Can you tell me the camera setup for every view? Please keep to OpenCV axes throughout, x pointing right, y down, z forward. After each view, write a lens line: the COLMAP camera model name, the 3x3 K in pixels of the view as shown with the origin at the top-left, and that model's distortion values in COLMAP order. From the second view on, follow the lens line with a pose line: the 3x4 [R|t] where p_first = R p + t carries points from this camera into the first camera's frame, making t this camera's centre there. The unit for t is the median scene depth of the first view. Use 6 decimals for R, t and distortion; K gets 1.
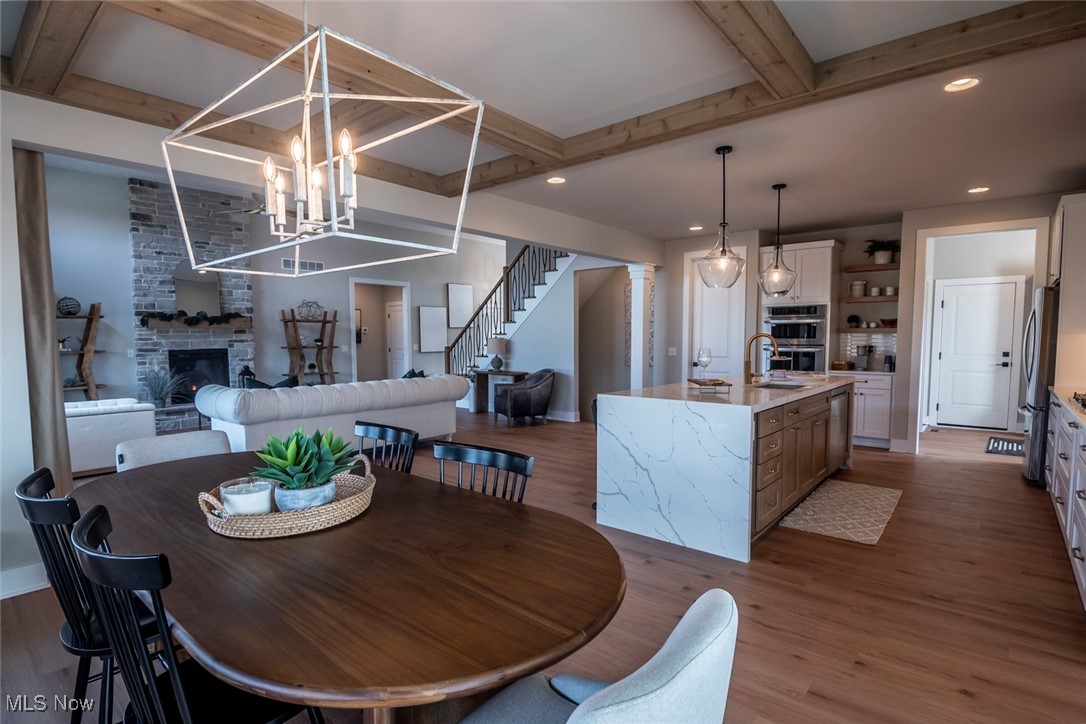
lens RADIAL K [[534.2, 0, 539.3], [0, 534.2, 374.2], [0, 0, 1]] dist [-0.017226, -0.000103]
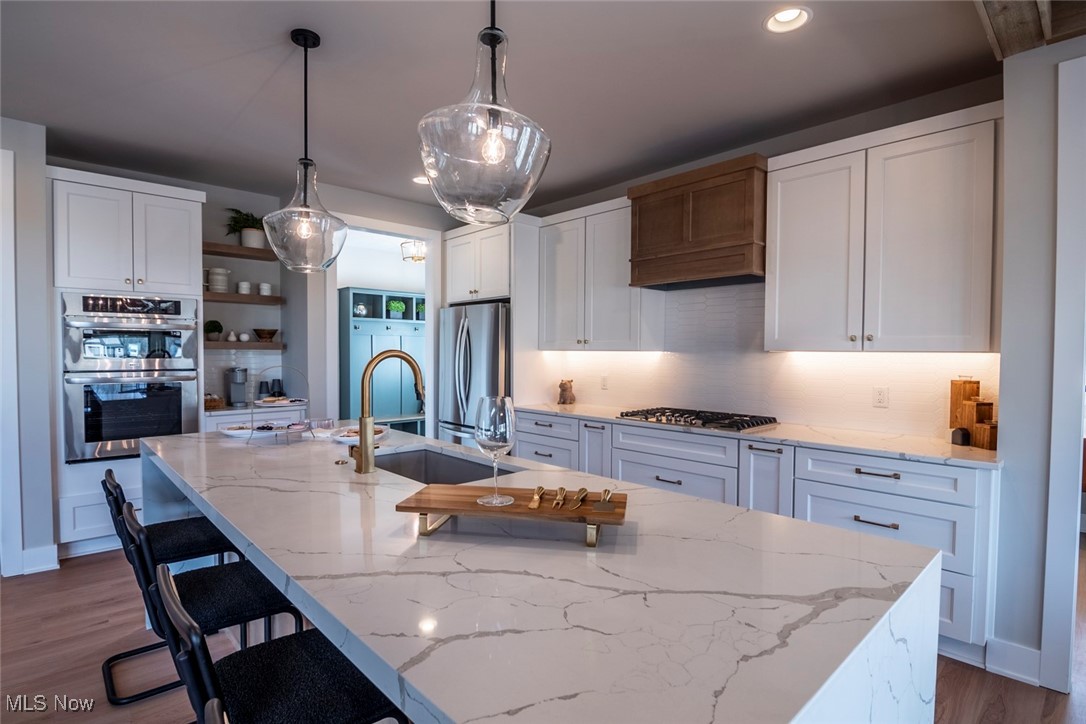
lens RADIAL K [[534.2, 0, 539.3], [0, 534.2, 374.2], [0, 0, 1]] dist [-0.017226, -0.000103]
pose [[0.109375, -0.039610, 0.993211, -0.003288], [0.070528, 0.996997, 0.031994, -0.038301], [-0.991495, 0.066550, 0.111840, 0.521925]]
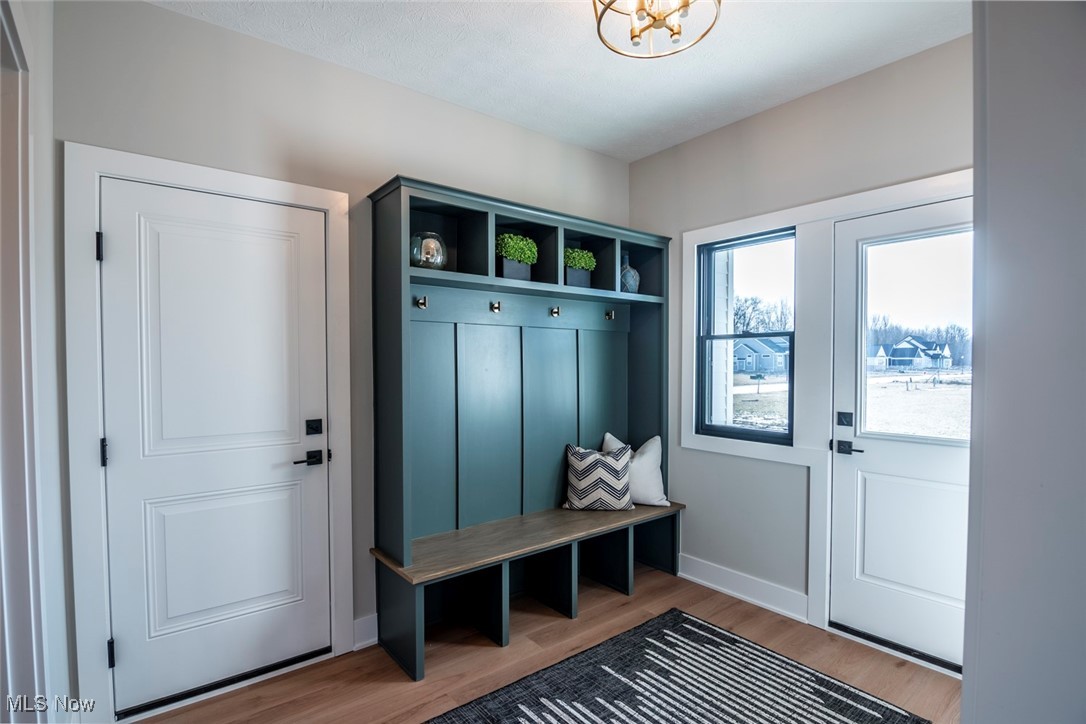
lens RADIAL K [[534.2, 0, 539.3], [0, 534.2, 374.2], [0, 0, 1]] dist [-0.017226, -0.000103]
pose [[0.185412, -0.023539, 0.982379, 0.601944], [0.073378, 0.997254, 0.010047, -0.064356], [-0.979917, 0.070222, 0.186630, 0.817887]]
